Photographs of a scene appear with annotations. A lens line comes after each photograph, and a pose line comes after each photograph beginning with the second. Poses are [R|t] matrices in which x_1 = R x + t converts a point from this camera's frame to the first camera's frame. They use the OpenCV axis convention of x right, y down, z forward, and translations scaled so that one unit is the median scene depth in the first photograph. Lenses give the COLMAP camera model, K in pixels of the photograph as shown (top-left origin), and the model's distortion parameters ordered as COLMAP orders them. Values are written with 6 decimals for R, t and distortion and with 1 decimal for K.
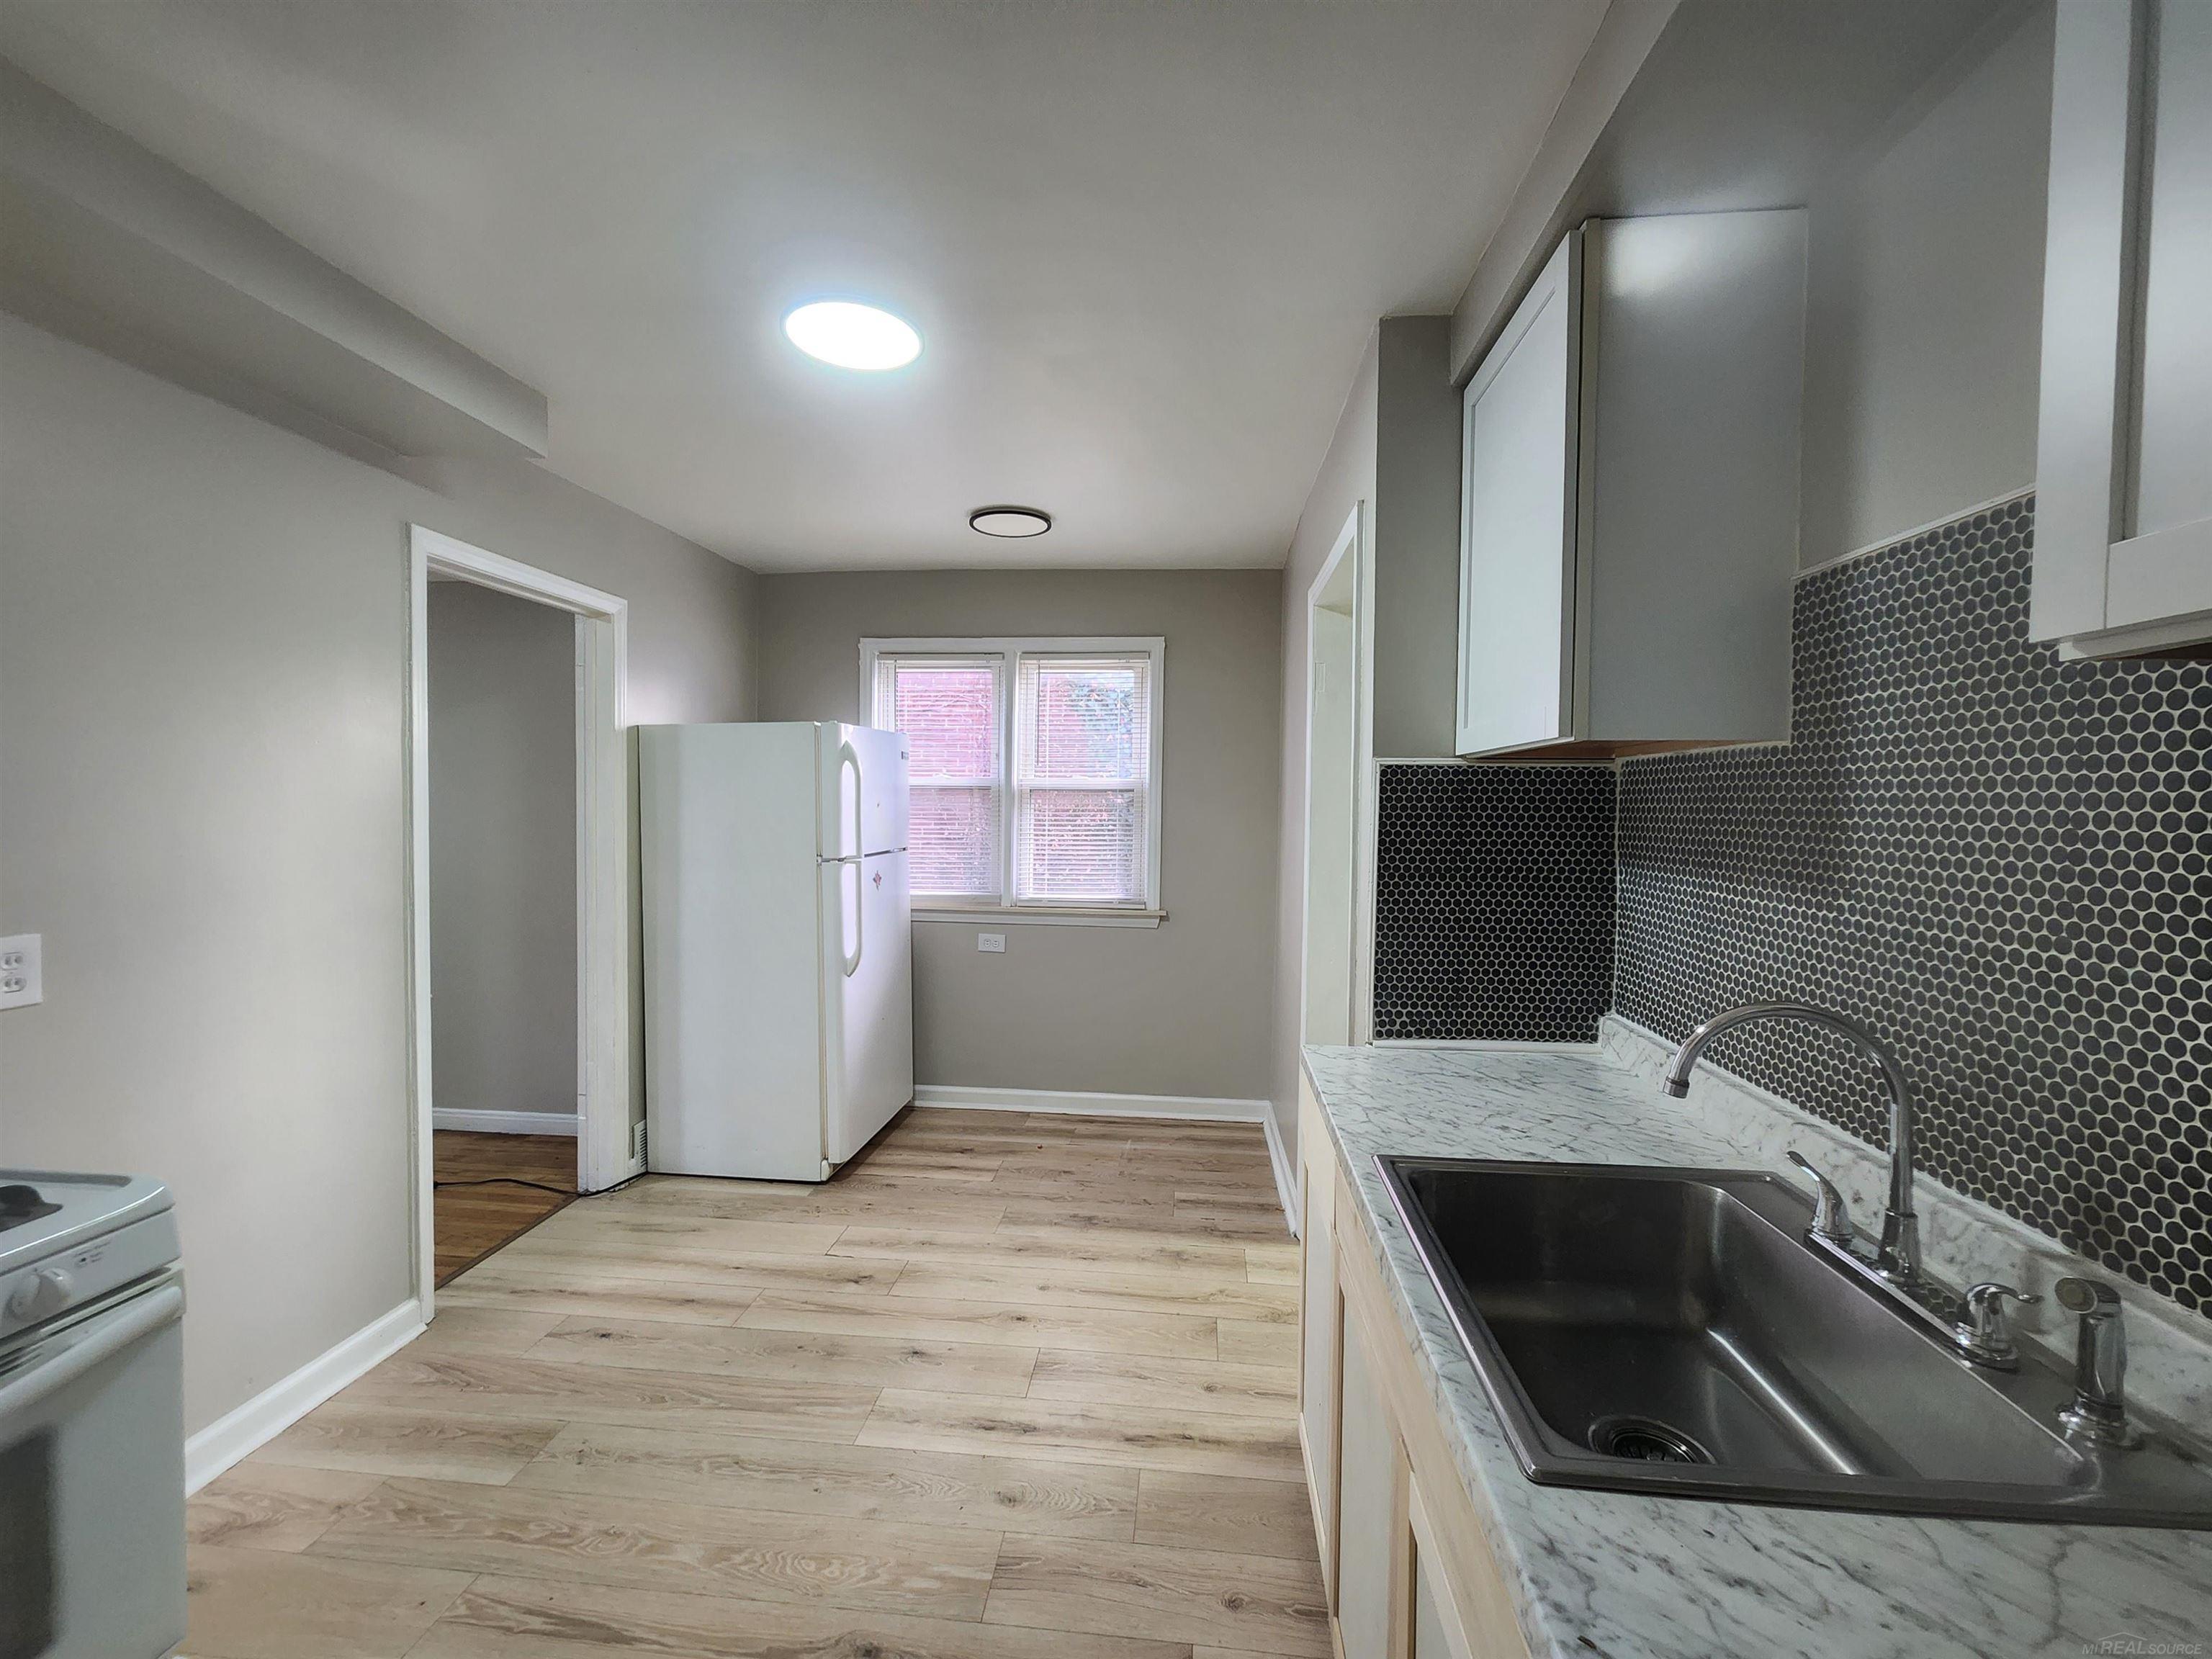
lens RADIAL K [[901.0, 0, 1108.0], [0, 901.0, 824.5], [0, 0, 1]] dist [-0.003273, 0.000199]
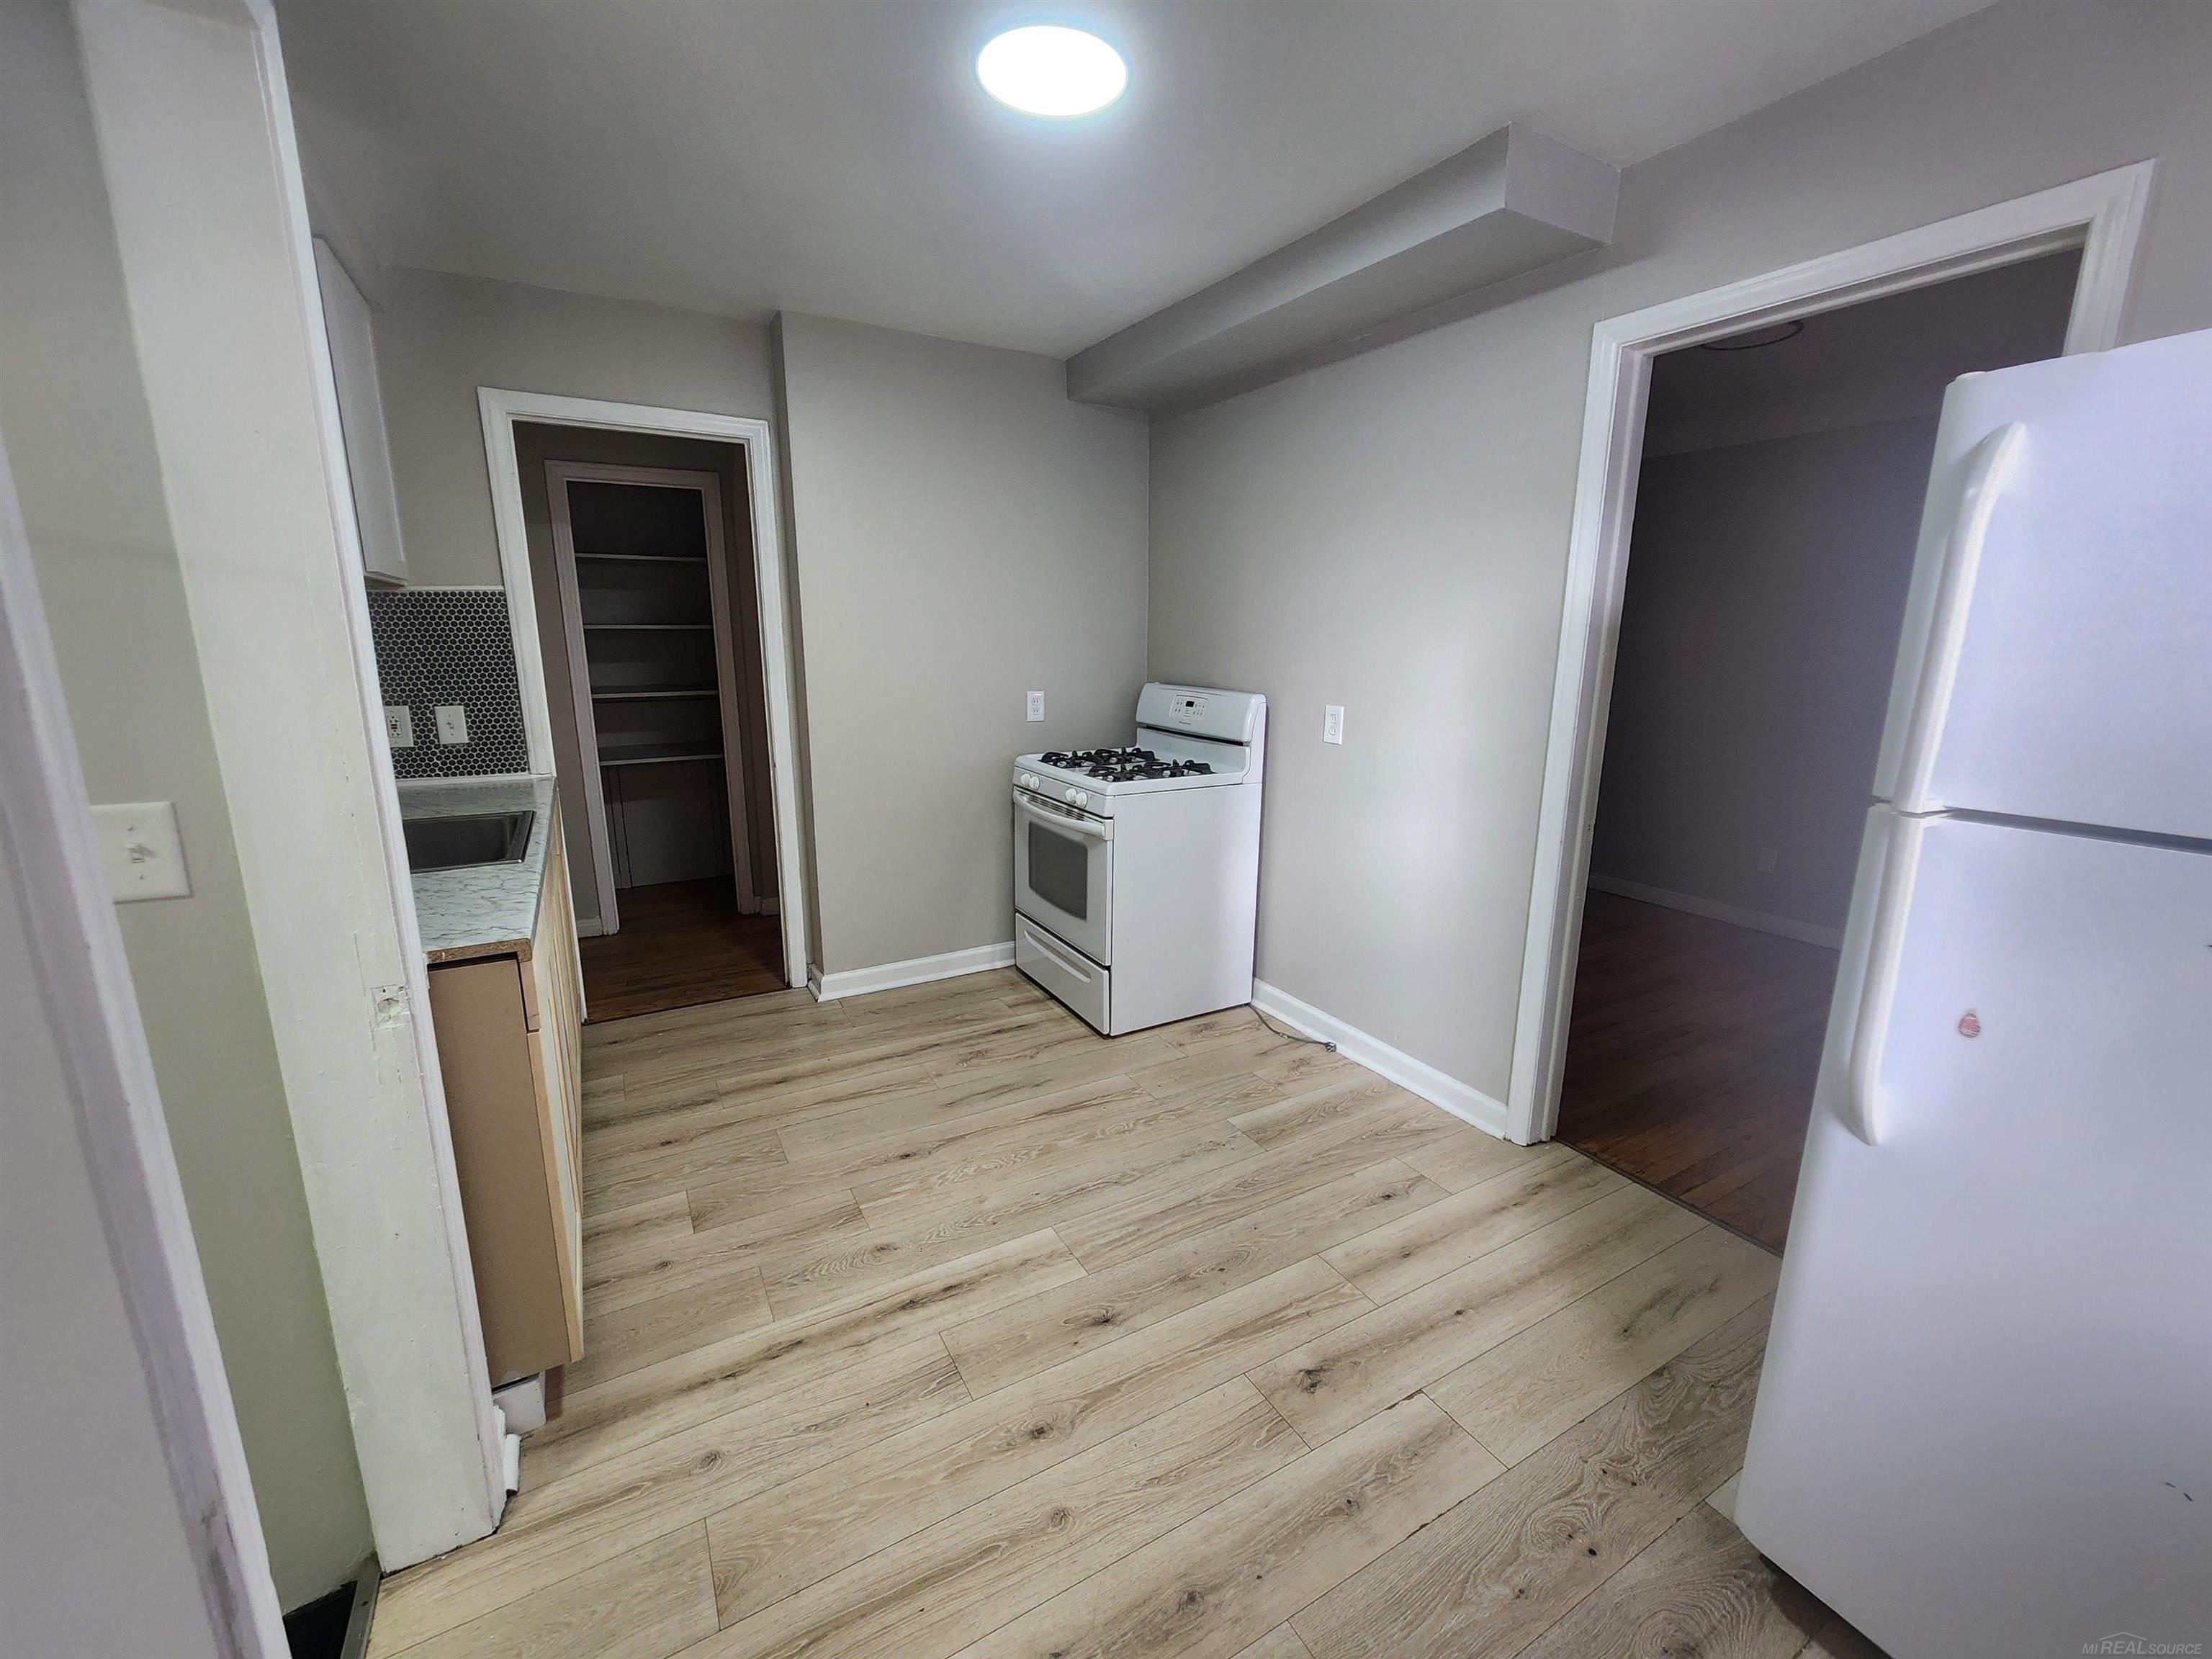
lens RADIAL K [[901.0, 0, 1107.5], [0, 901.0, 820.5], [0, 0, 1]] dist [-0.003273, 0.000199]
pose [[-0.814268, 0.101099, -0.571617, 0.138302], [-0.032672, 0.975174, 0.219015, -0.018725], [0.579569, 0.197013, -0.790750, 1.066158]]
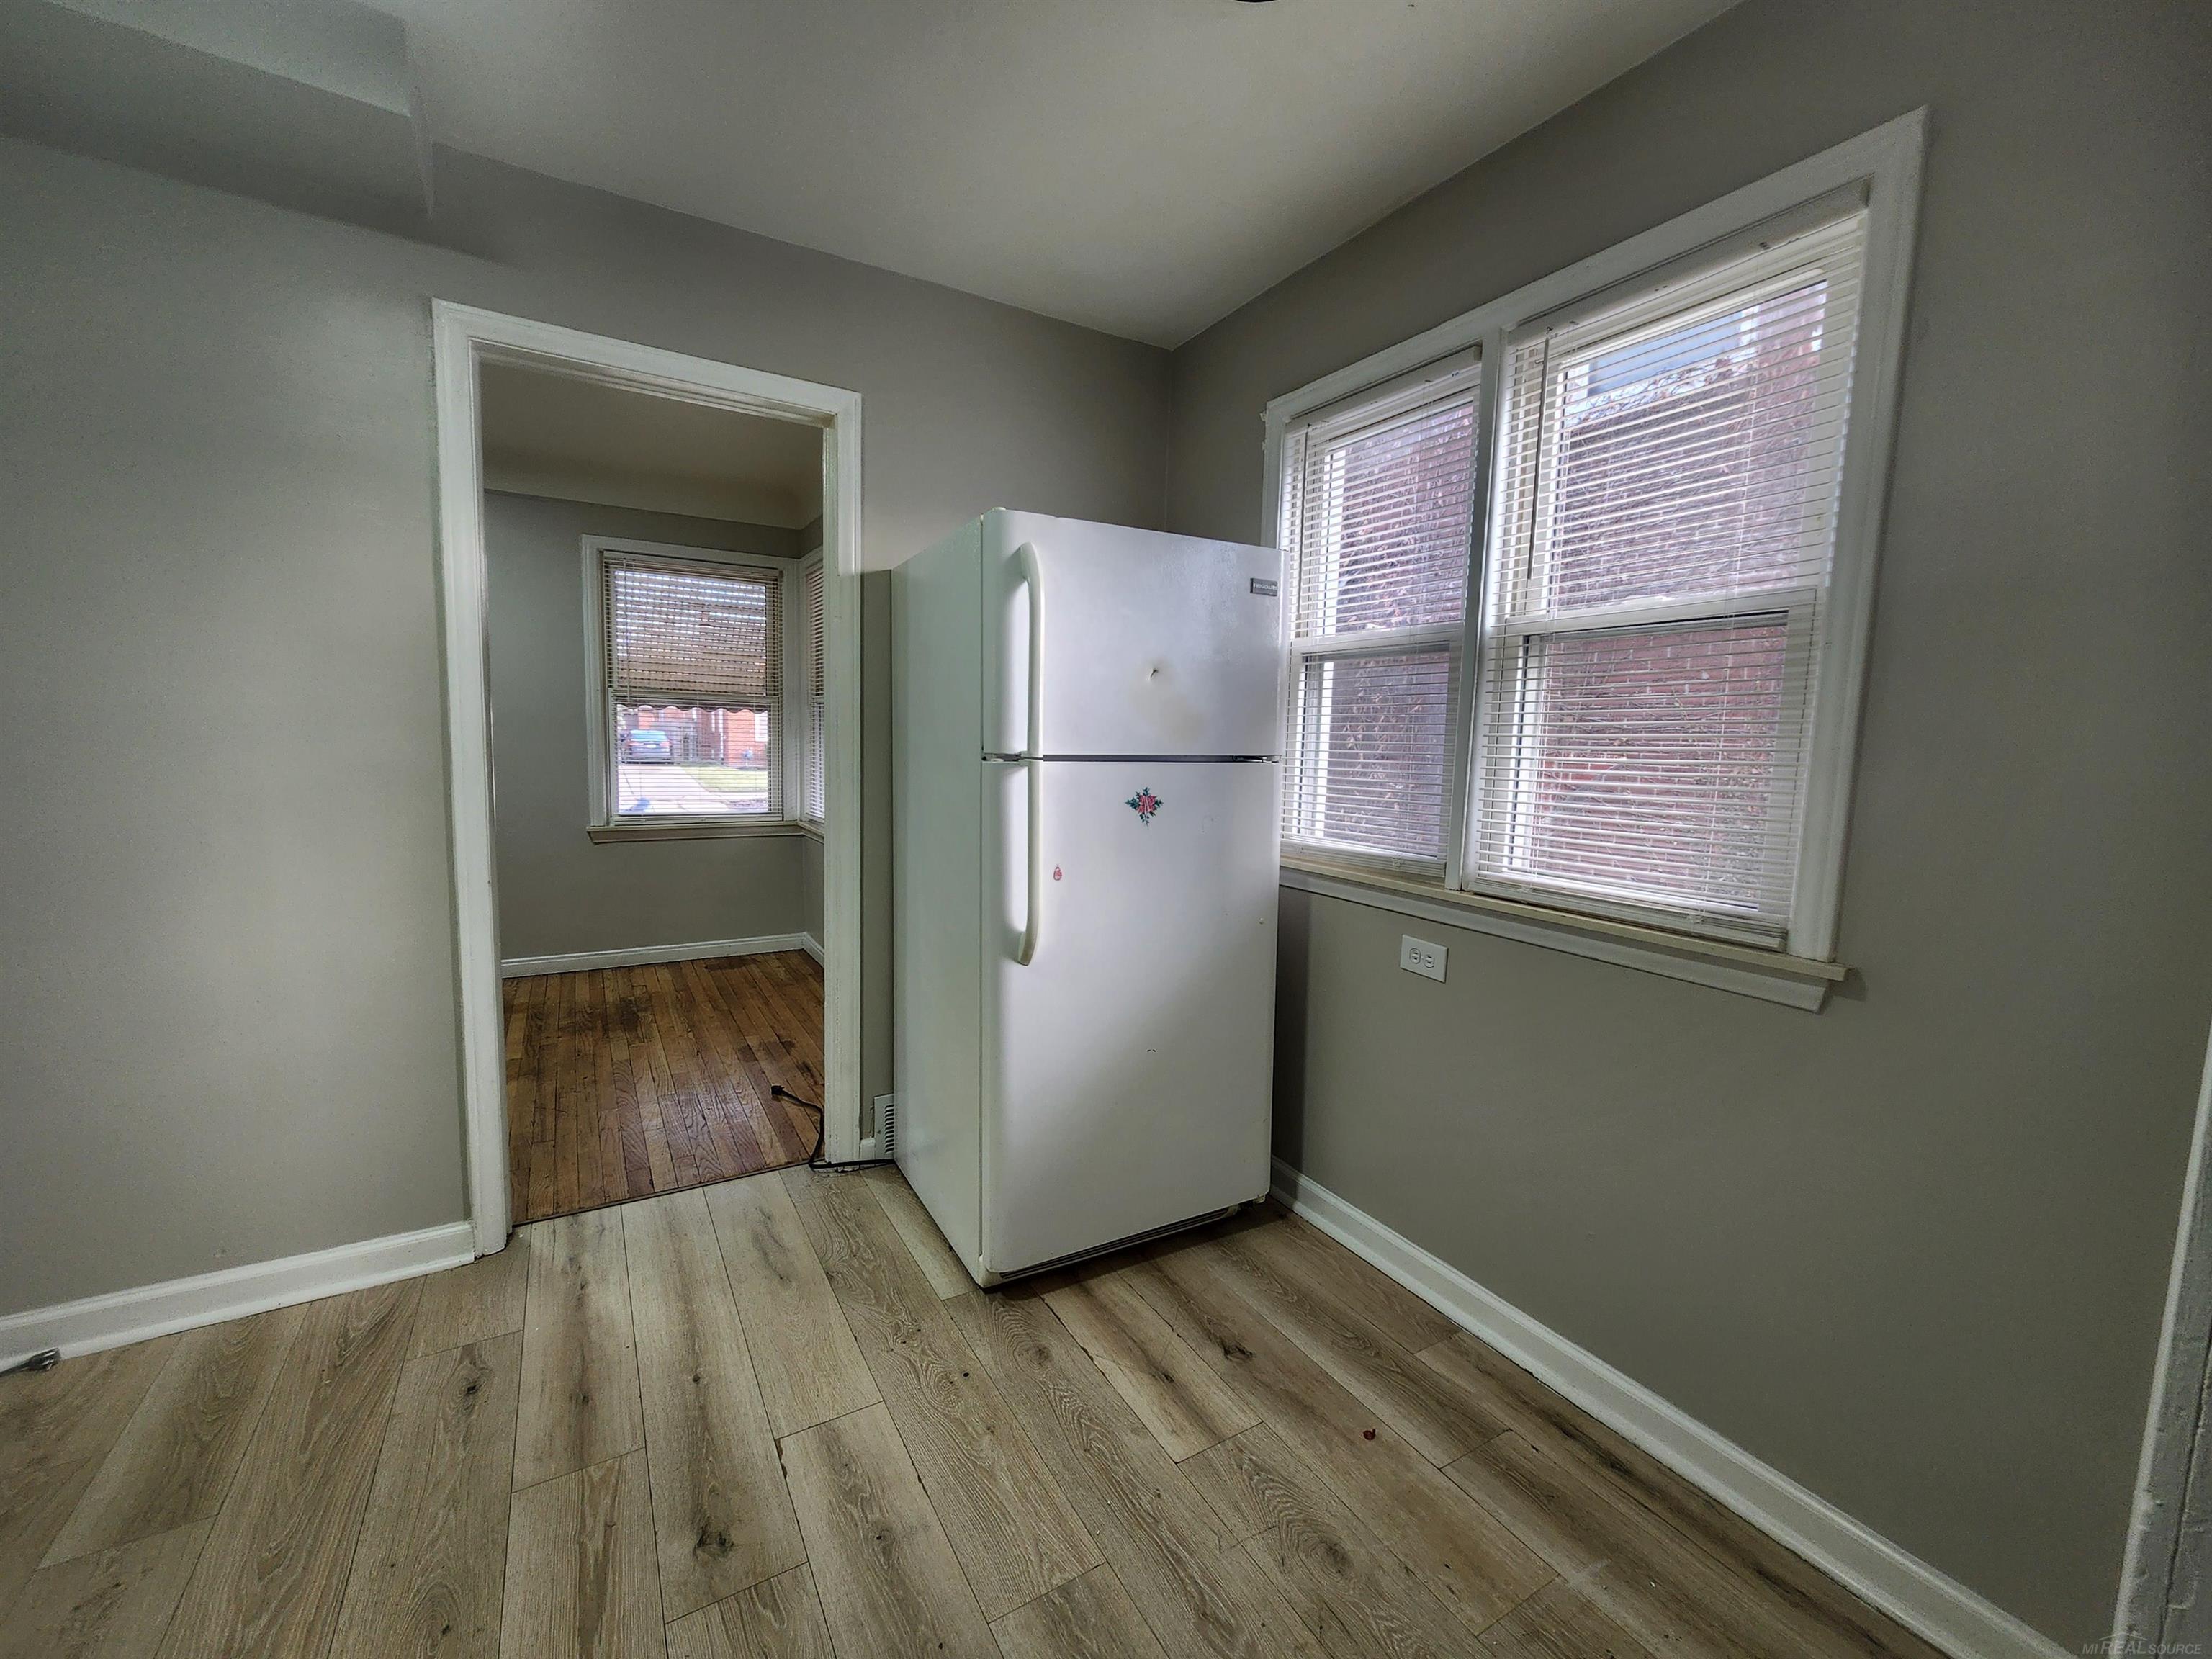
lens RADIAL K [[901.0, 0, 1115.7], [0, 901.0, 822.9], [0, 0, 1]] dist [-0.003273, 0.000199]
pose [[0.599003, 0.082115, -0.796525, 0.192529], [-0.042238, 0.996583, 0.070975, 0.036040], [0.799632, -0.008871, 0.600425, 0.694991]]
